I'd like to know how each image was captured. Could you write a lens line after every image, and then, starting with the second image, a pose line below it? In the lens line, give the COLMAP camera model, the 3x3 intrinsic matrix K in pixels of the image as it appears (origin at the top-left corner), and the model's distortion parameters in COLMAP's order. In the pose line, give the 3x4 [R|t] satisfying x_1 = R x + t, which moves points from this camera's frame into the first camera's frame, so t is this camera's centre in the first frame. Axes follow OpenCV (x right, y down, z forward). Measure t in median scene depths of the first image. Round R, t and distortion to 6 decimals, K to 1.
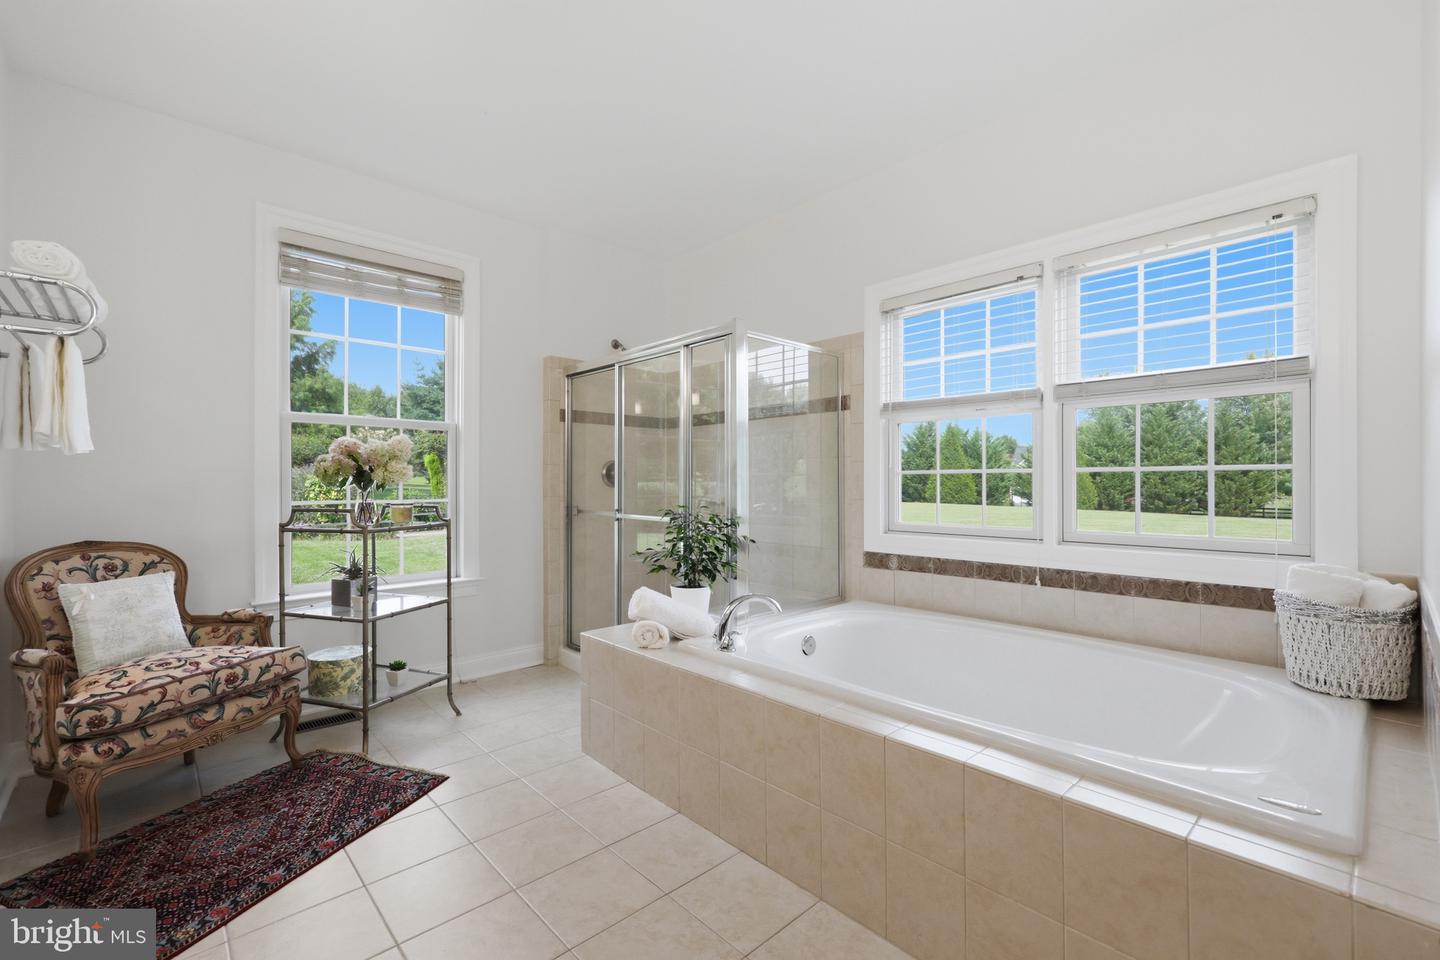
lens RADIAL K [[613.0, 0, 717.6], [0, 613.0, 482.2], [0, 0, 1]] dist [0.009572, -0.000911]
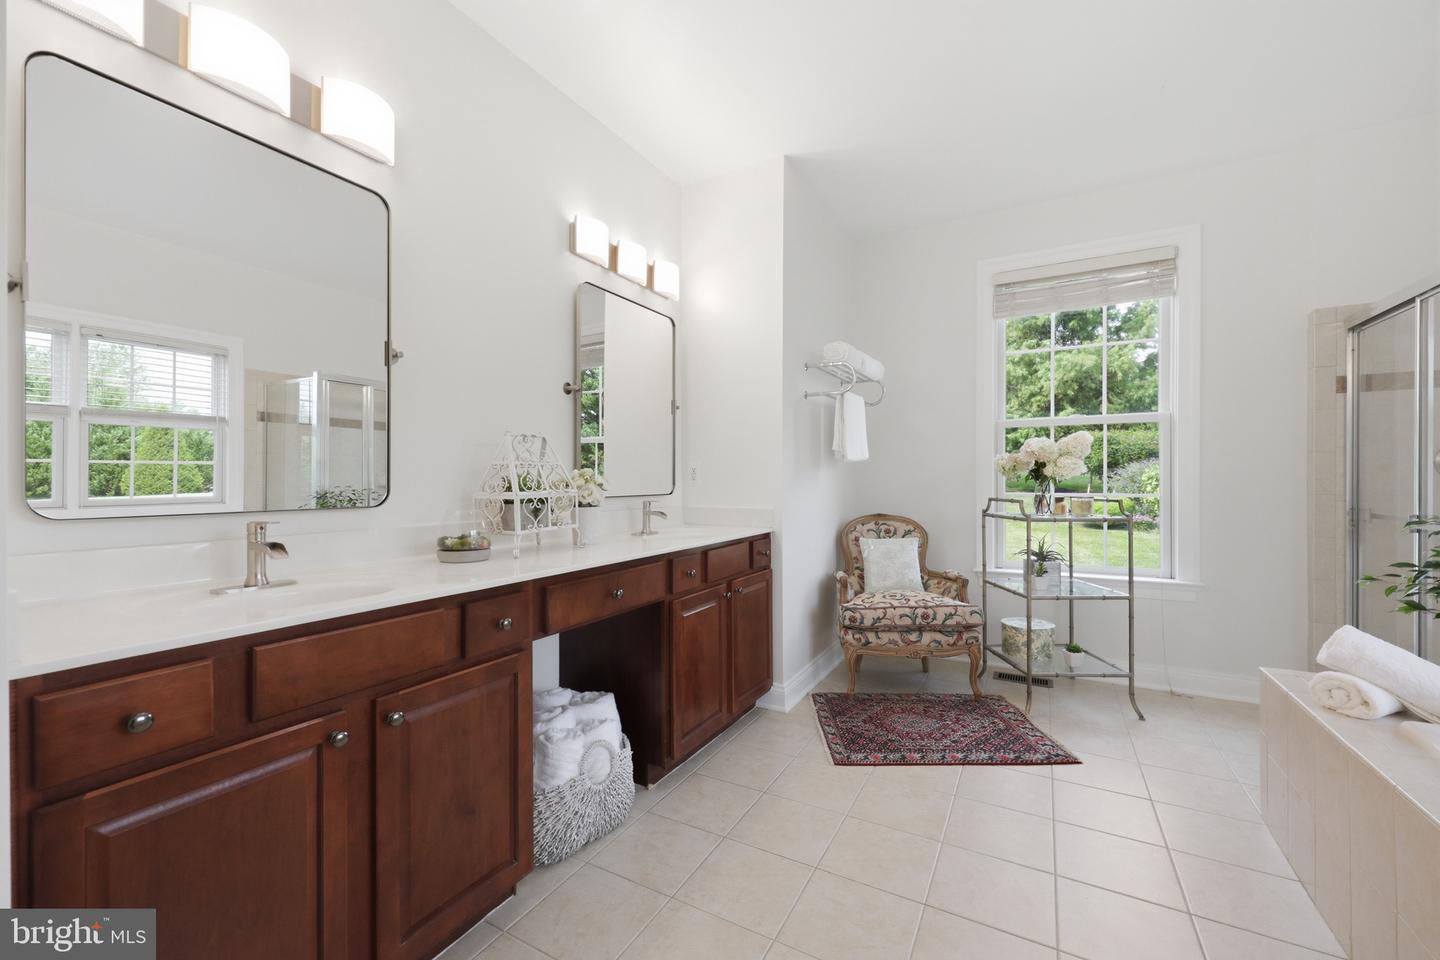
lens RADIAL K [[579.9, 0, 720.4], [0, 579.9, 478.2], [0, 0, 1]] dist [0.001081, 0.000076]
pose [[0.314484, -0.001285, -0.949262, 0.296459], [0.004463, 0.999990, 0.000125, -0.000167], [0.949252, -0.004276, 0.314486, 0.123119]]
